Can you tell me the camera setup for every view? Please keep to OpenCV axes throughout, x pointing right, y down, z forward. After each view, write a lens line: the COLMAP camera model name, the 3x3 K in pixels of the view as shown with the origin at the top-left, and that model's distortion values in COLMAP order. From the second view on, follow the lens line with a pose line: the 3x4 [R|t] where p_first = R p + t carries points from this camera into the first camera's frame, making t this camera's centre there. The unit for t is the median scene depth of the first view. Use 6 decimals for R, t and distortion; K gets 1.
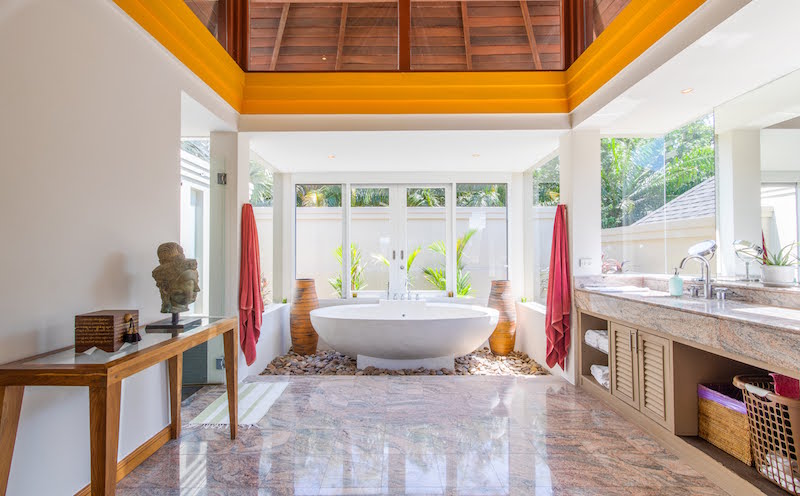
lens RADIAL K [[364.0, 0, 397.6], [0, 364.0, 249.2], [0, 0, 1]] dist [-0.000757, 0.000207]
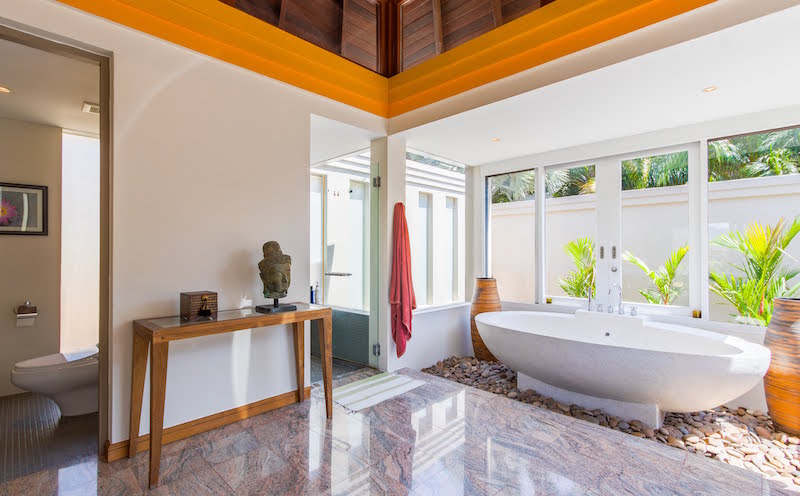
lens RADIAL K [[372.9, 0, 398.4], [0, 372.9, 247.7], [0, 0, 1]] dist [0.003667, 0.000704]
pose [[0.719055, -0.005076, -0.694935, 0.291598], [0.007643, 0.999971, 0.000605, 0.003266], [0.694911, -0.005747, 0.719073, 0.200220]]
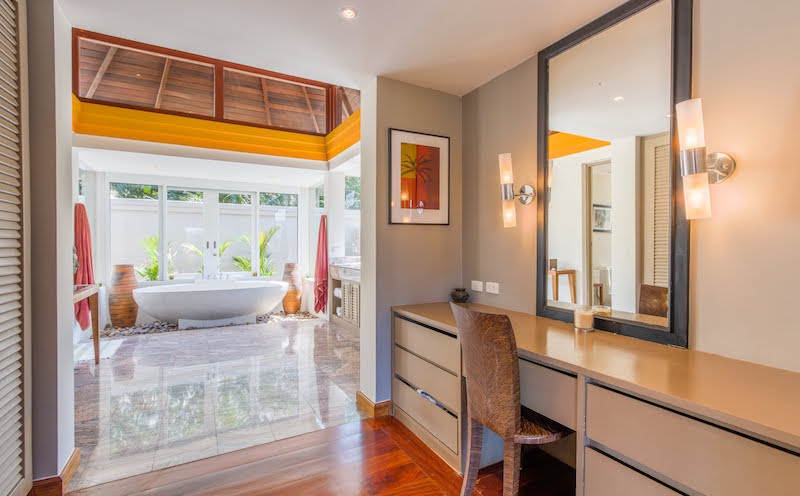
lens RADIAL K [[364.0, 0, 397.6], [0, 364.0, 249.2], [0, 0, 1]] dist [-0.000757, 0.000207]
pose [[0.879814, 0.000067, 0.475317, -0.039331], [-0.011834, 0.999693, 0.021764, -0.005998], [-0.475170, -0.024773, 0.879545, -0.562645]]
